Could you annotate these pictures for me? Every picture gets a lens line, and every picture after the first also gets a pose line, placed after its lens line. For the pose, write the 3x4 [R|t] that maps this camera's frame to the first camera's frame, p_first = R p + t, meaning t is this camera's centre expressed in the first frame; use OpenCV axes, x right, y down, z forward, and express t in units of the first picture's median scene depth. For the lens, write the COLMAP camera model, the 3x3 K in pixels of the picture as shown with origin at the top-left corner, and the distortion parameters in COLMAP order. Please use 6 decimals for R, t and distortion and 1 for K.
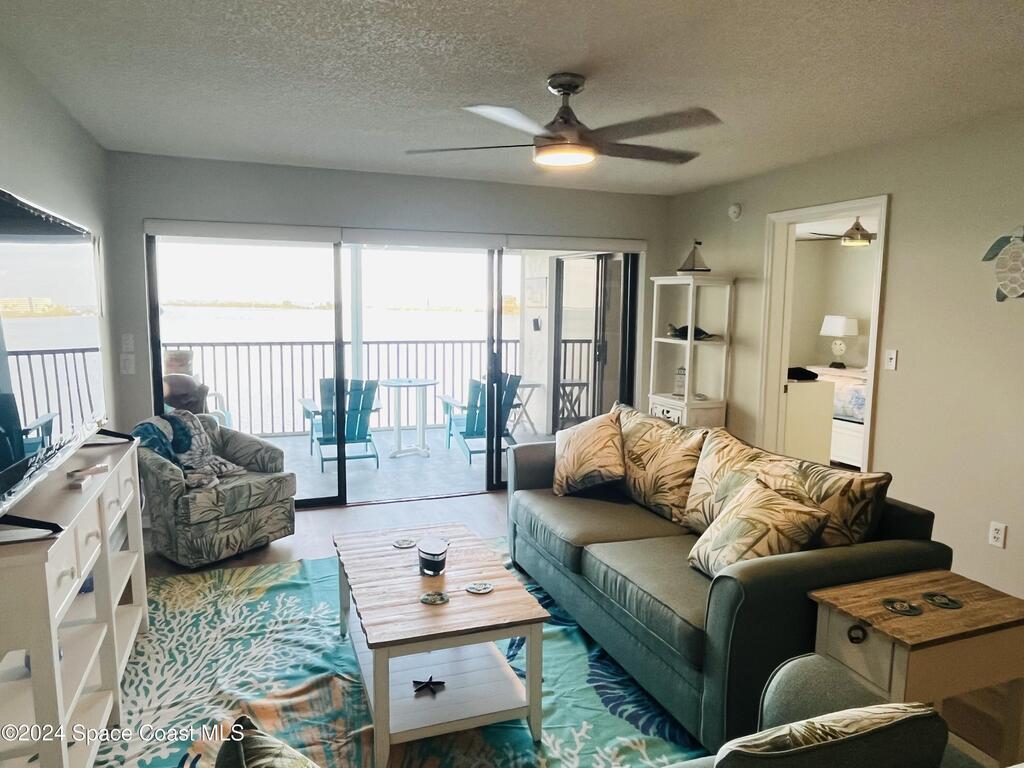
lens RADIAL K [[694.1, 0, 515.8], [0, 694.1, 381.2], [0, 0, 1]] dist [0.002782, 0.003594]
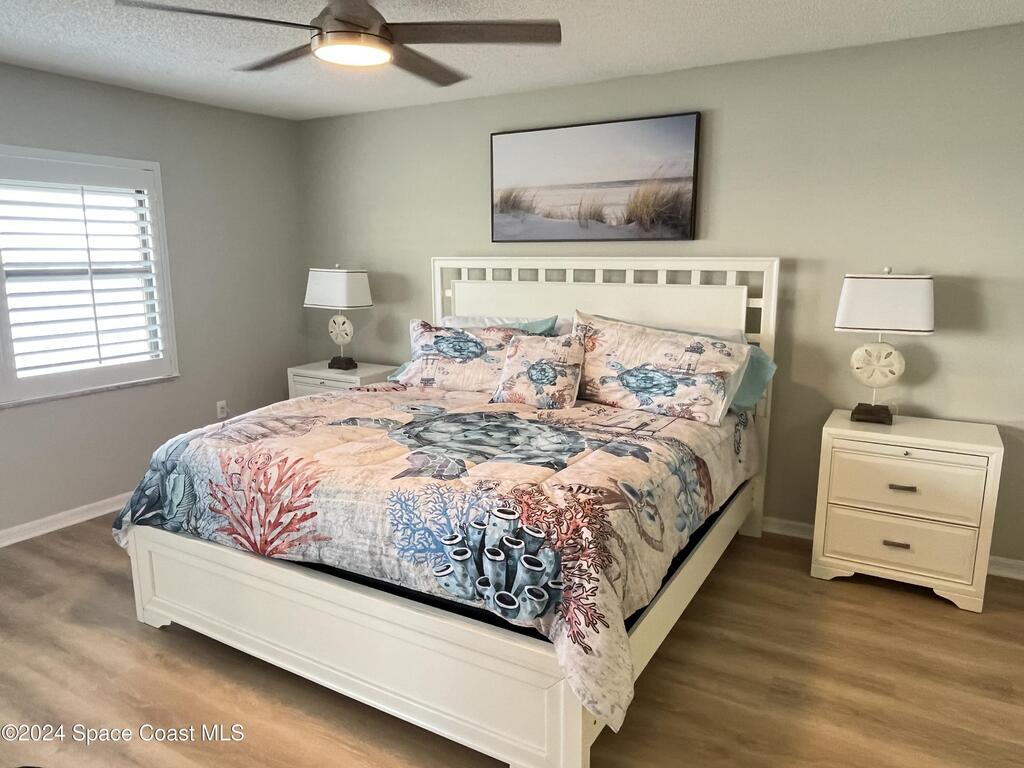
lens RADIAL K [[694.1, 0, 512.8], [0, 694.1, 383.9], [0, 0, 1]] dist [0.002782, 0.003594]
pose [[0.781095, -0.133970, 0.609871, 0.275163], [0.087840, 0.990575, 0.105097, -0.058782], [-0.618203, -0.028520, 0.785501, 0.579331]]
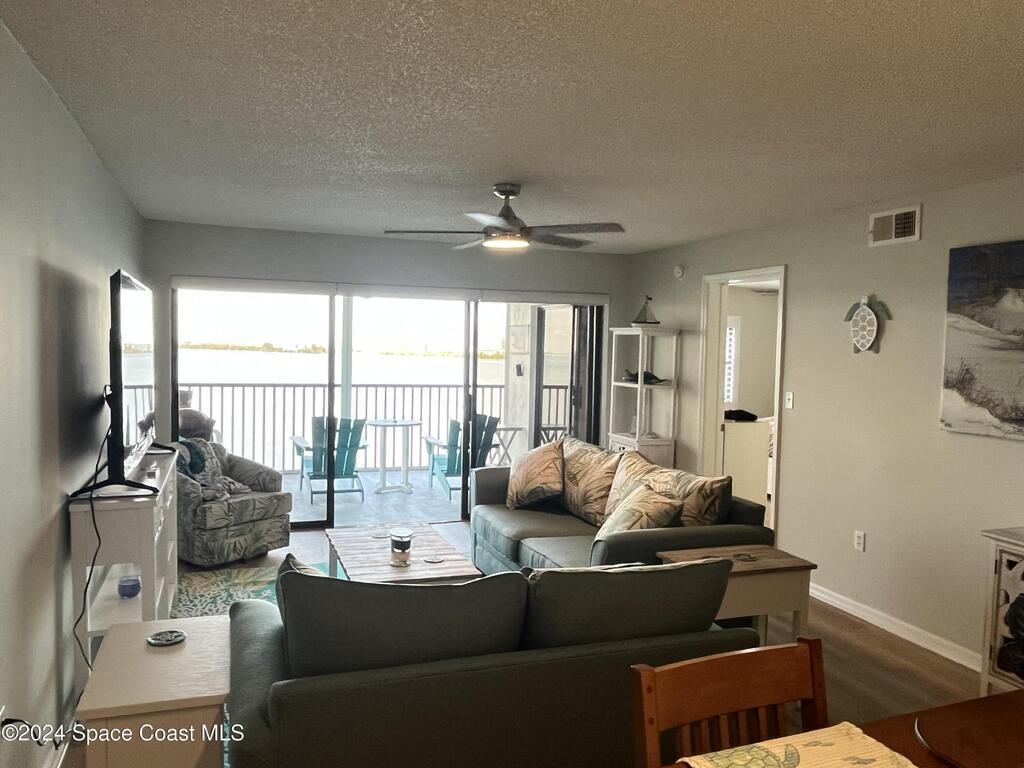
lens RADIAL K [[786.0, 0, 507.9], [0, 786.0, 387.4], [0, 0, 1]] dist [0.031978, 0.000781]
pose [[0.999721, 0.011979, -0.020357, 0.069635], [-0.013226, 0.997974, -0.062237, 0.032934], [0.019570, 0.062489, 0.997854, -0.323762]]
